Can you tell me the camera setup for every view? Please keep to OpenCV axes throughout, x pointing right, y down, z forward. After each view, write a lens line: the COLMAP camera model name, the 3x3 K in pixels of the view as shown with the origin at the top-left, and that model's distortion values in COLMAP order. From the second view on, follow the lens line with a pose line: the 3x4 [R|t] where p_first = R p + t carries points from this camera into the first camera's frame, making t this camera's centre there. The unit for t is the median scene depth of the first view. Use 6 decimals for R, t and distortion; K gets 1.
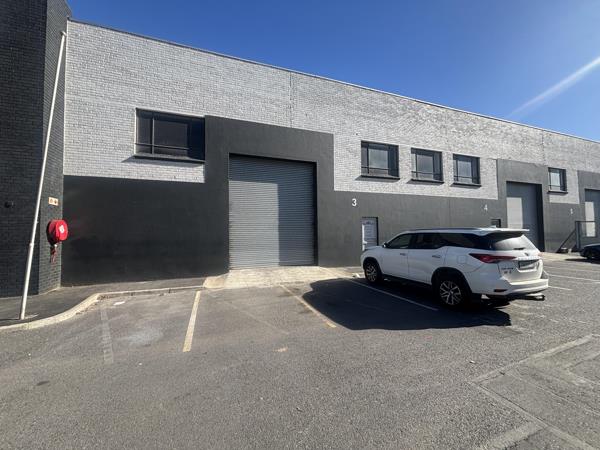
lens RADIAL K [[256.1, 0, 301.6], [0, 256.1, 221.3], [0, 0, 1]] dist [-0.019607, -0.000055]
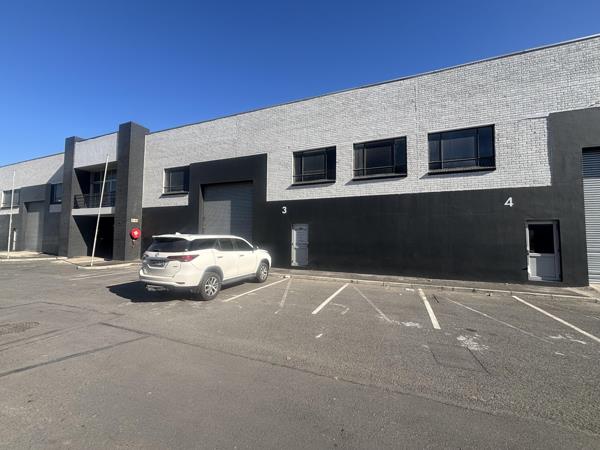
lens RADIAL K [[238.9, 0, 300.0], [0, 238.9, 225.0], [0, 0, 1]] dist [-0.000646, -0.000083]
pose [[0.738632, -0.024927, -0.673647, 0.922926], [0.009641, 0.999605, -0.026417, 0.016974], [0.674039, 0.013018, 0.738581, 0.282240]]
